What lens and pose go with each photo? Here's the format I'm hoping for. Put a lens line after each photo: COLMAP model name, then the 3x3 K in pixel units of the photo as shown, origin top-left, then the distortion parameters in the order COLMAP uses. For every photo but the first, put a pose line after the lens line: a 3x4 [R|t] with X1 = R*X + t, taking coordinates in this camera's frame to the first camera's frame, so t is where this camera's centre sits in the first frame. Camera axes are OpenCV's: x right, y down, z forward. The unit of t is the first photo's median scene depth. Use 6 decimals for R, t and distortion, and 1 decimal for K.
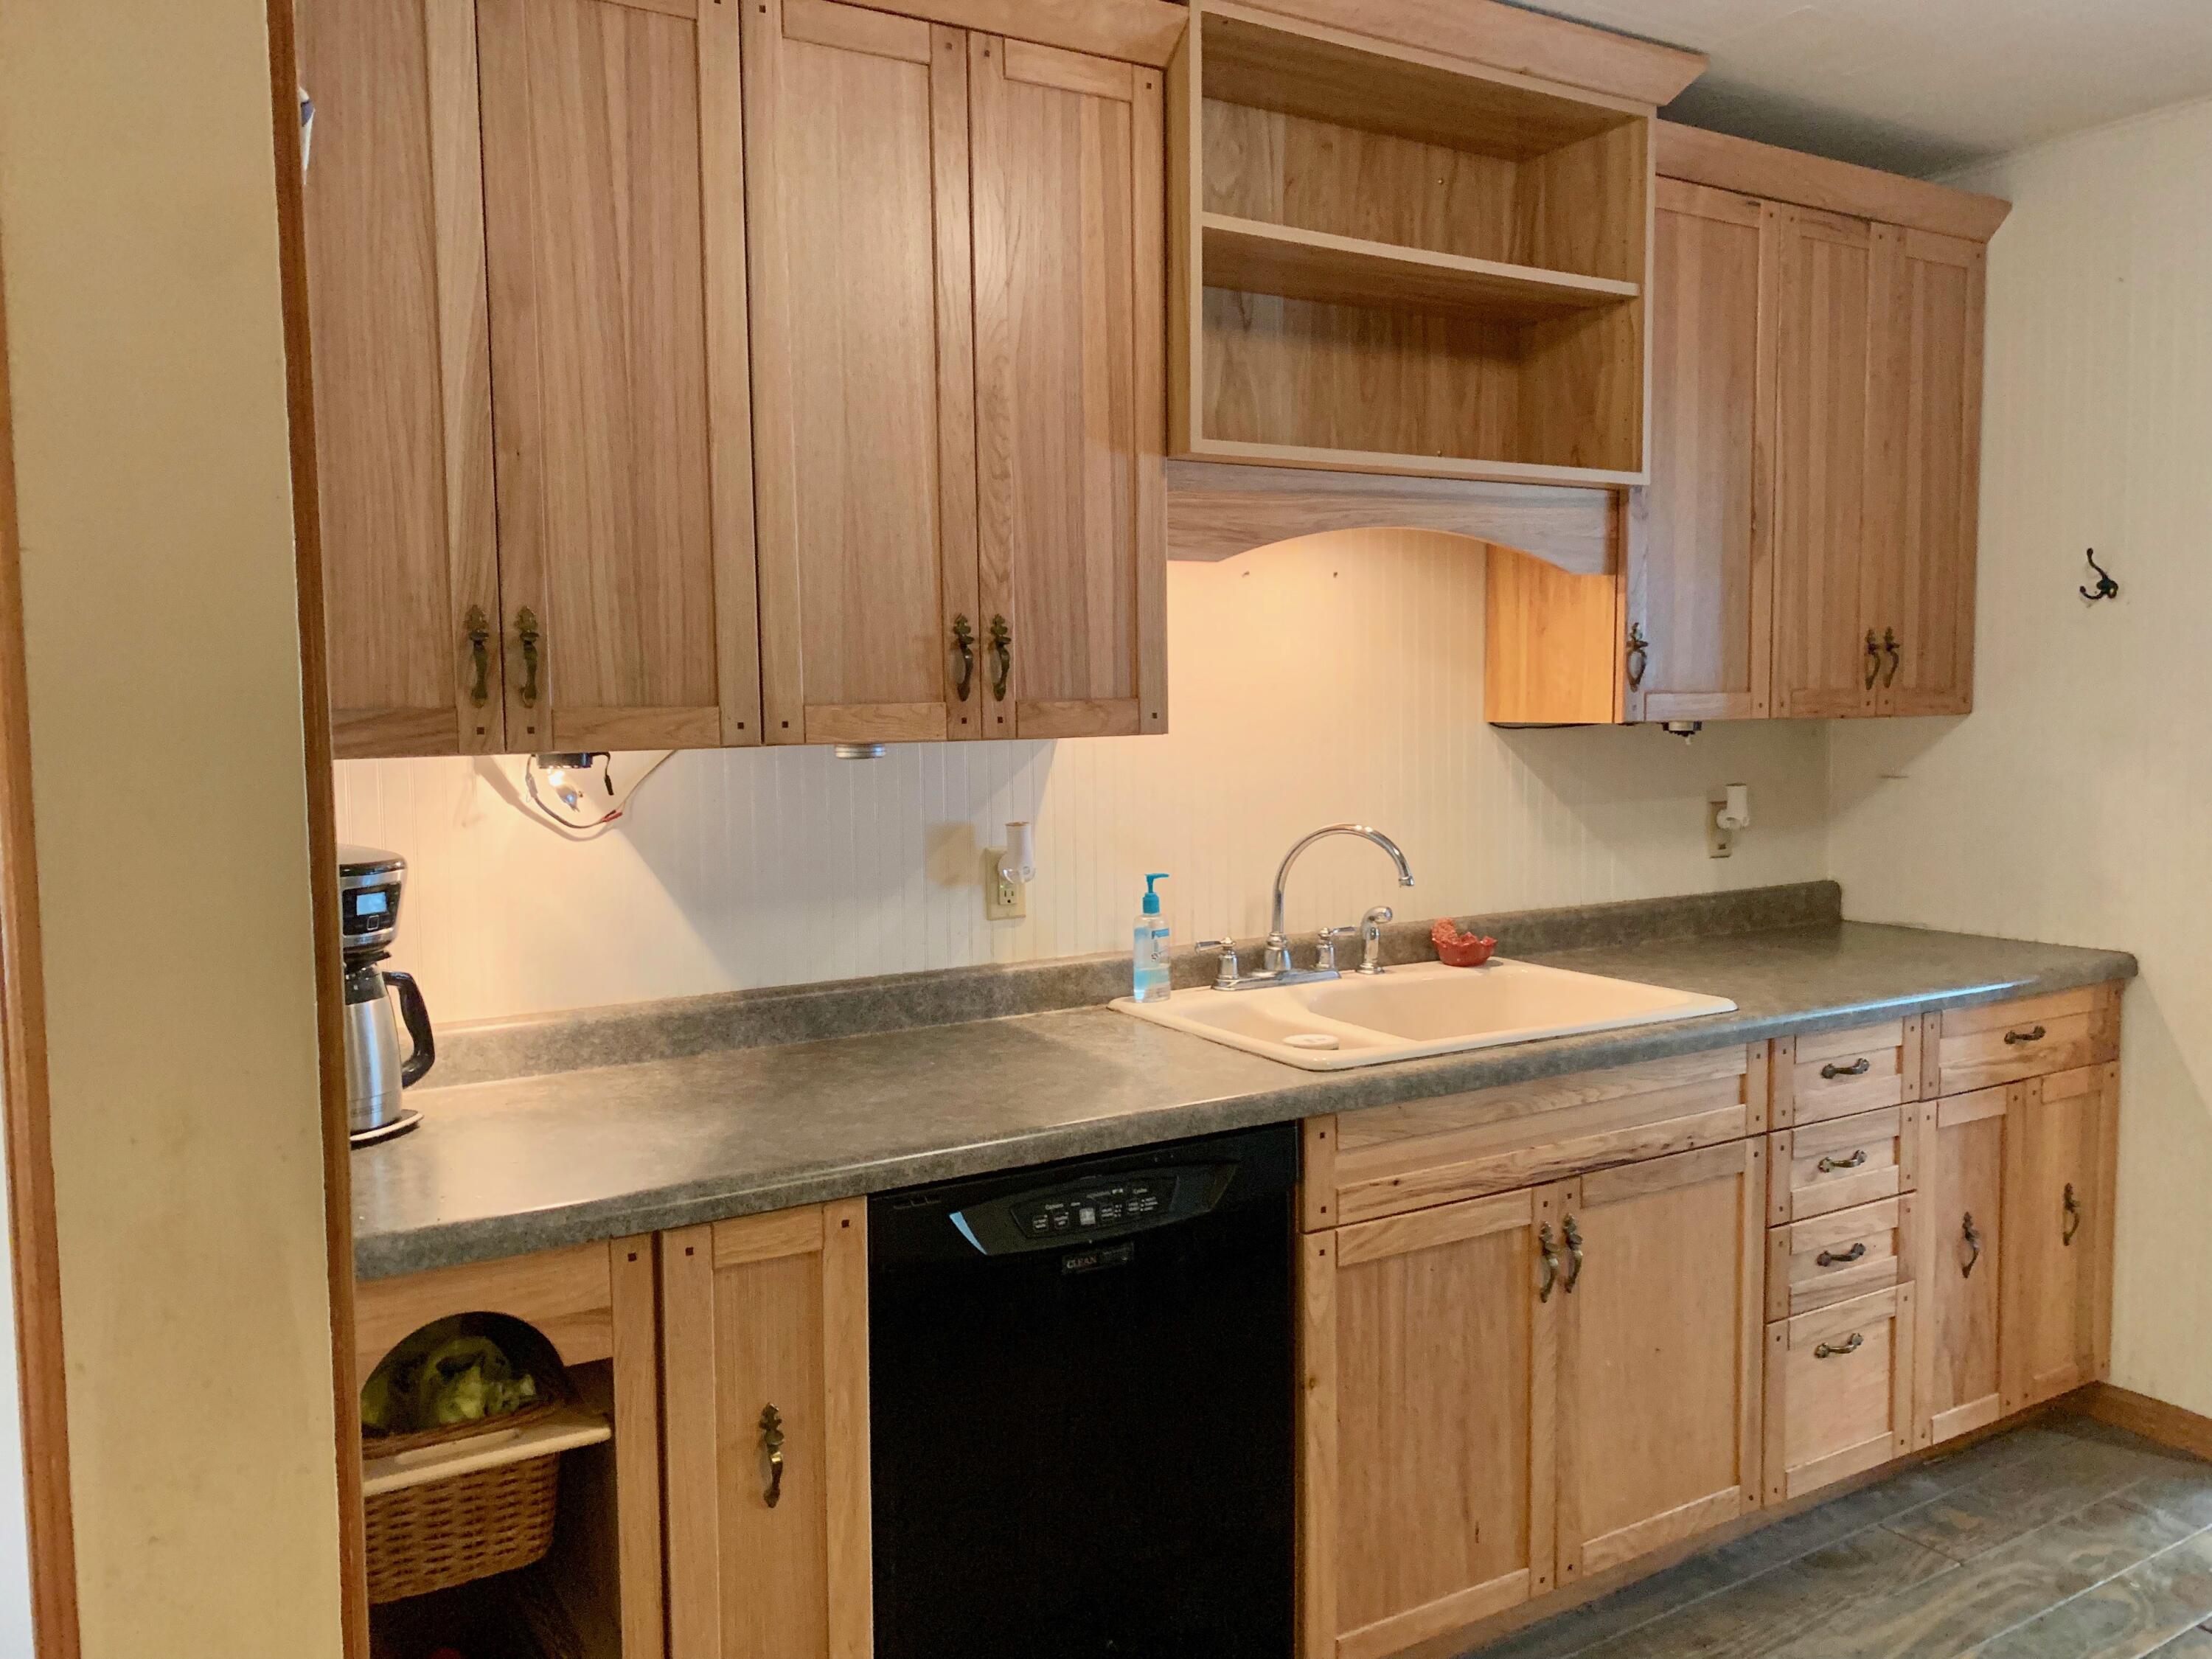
lens RADIAL K [[1680.7, 0, 1094.8], [0, 1680.7, 821.5], [0, 0, 1]] dist [0.036473, -0.057356]
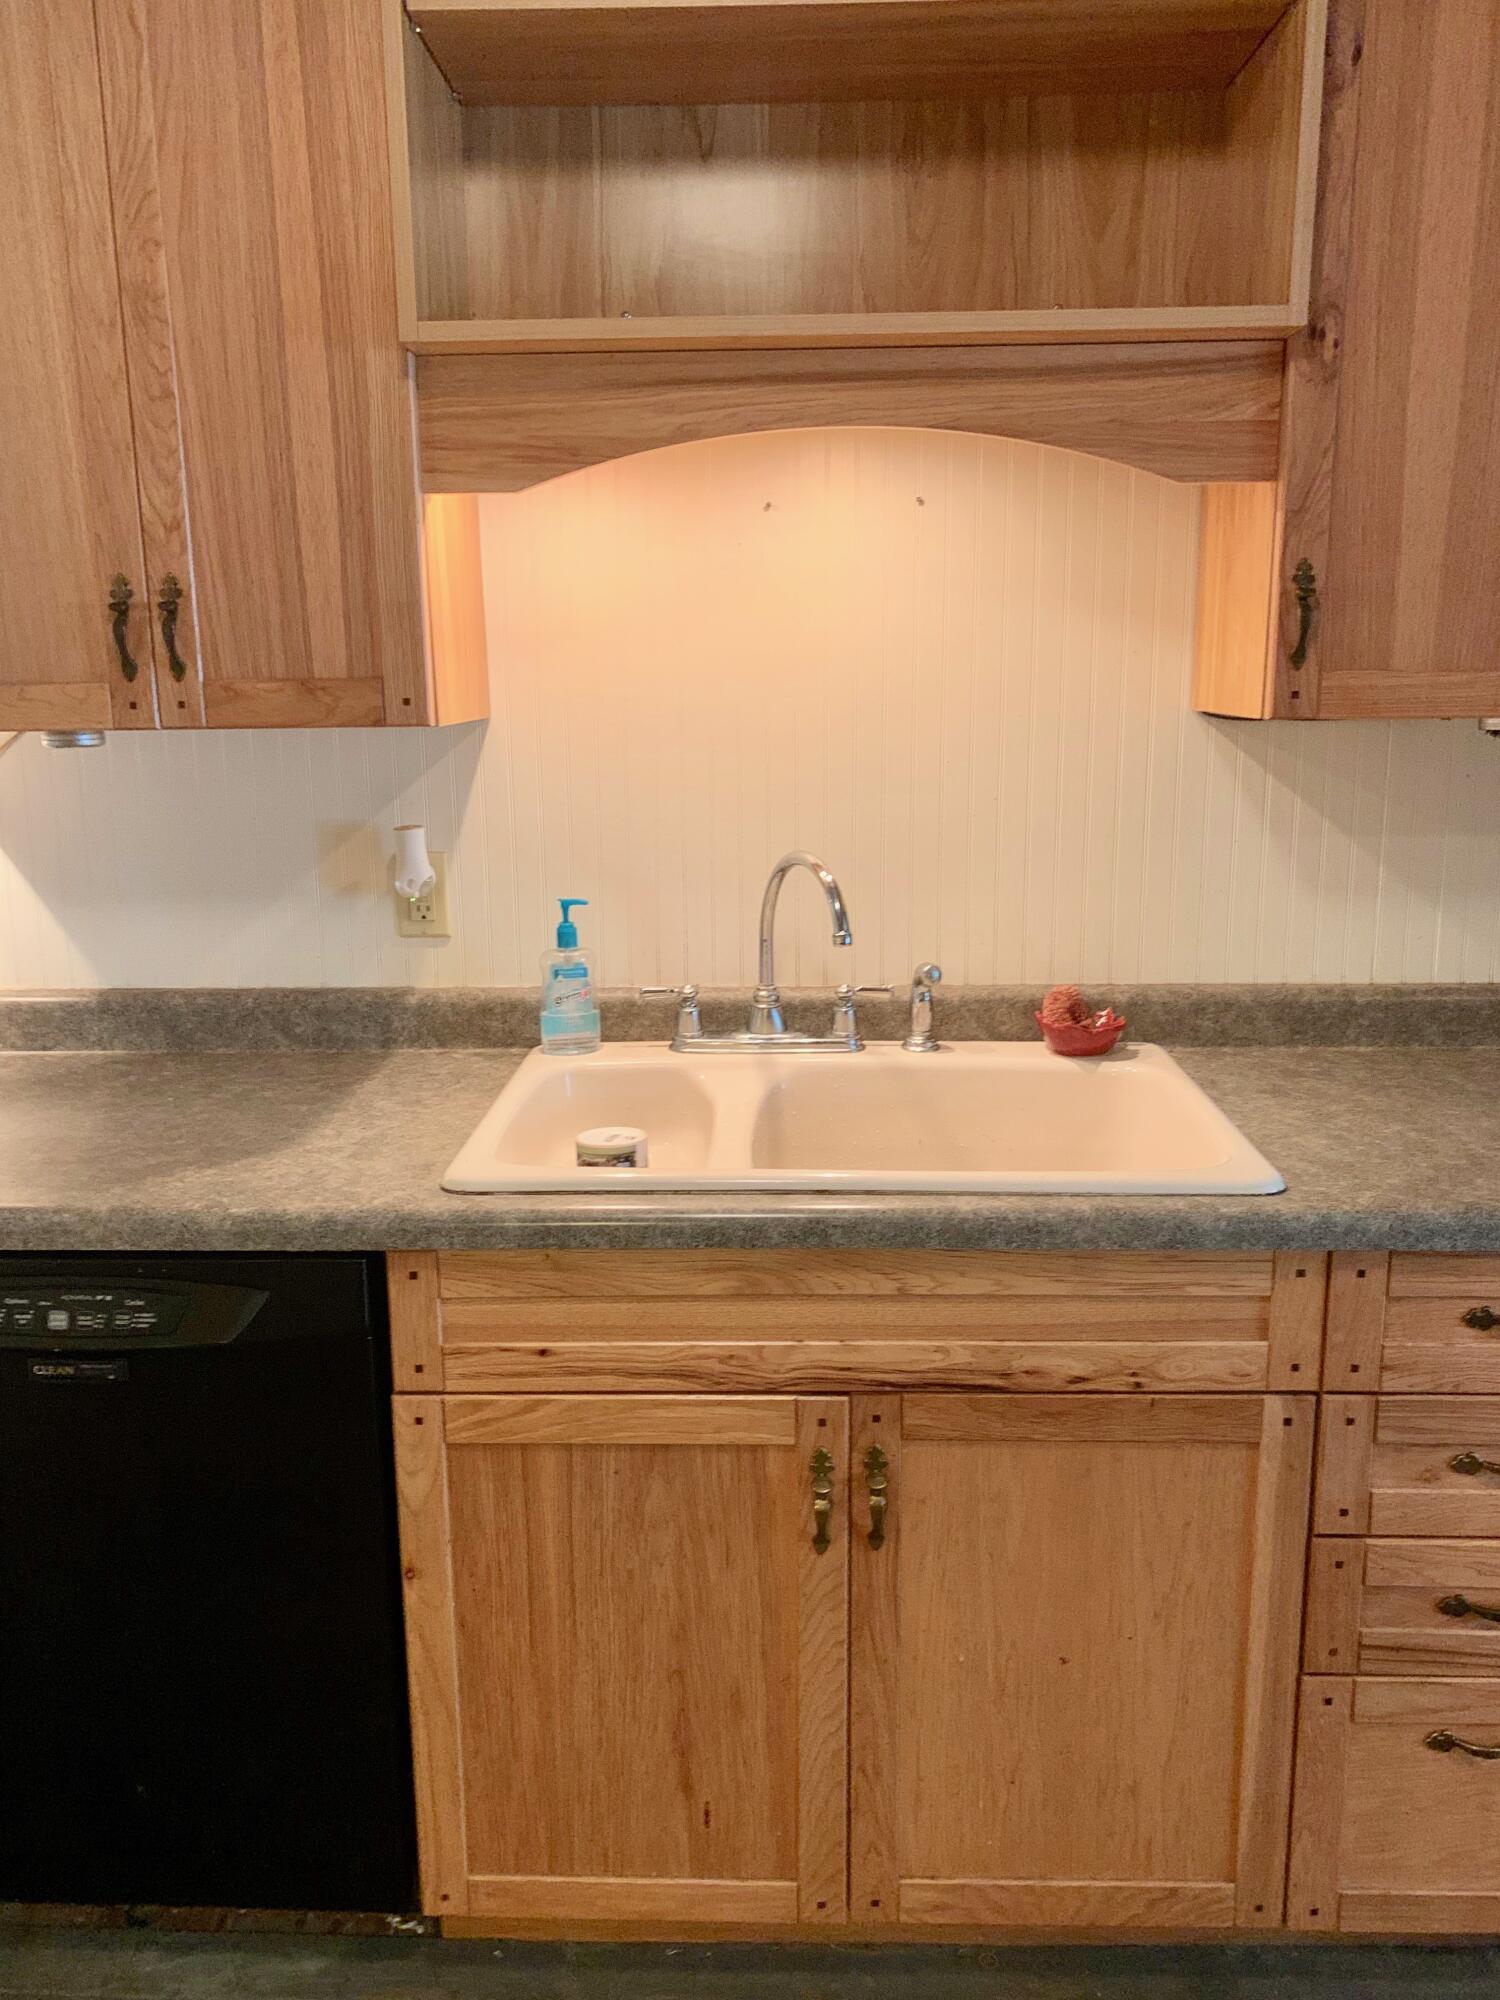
lens RADIAL K [[1519.7, 0, 769.5], [0, 1519.7, 981.9], [0, 0, 1]] dist [0.036473, -0.057356]
pose [[0.846119, 0.111315, -0.521241, 0.551085], [-0.039163, 0.988289, 0.147484, -0.044826], [0.531554, -0.104375, 0.840569, 0.473974]]
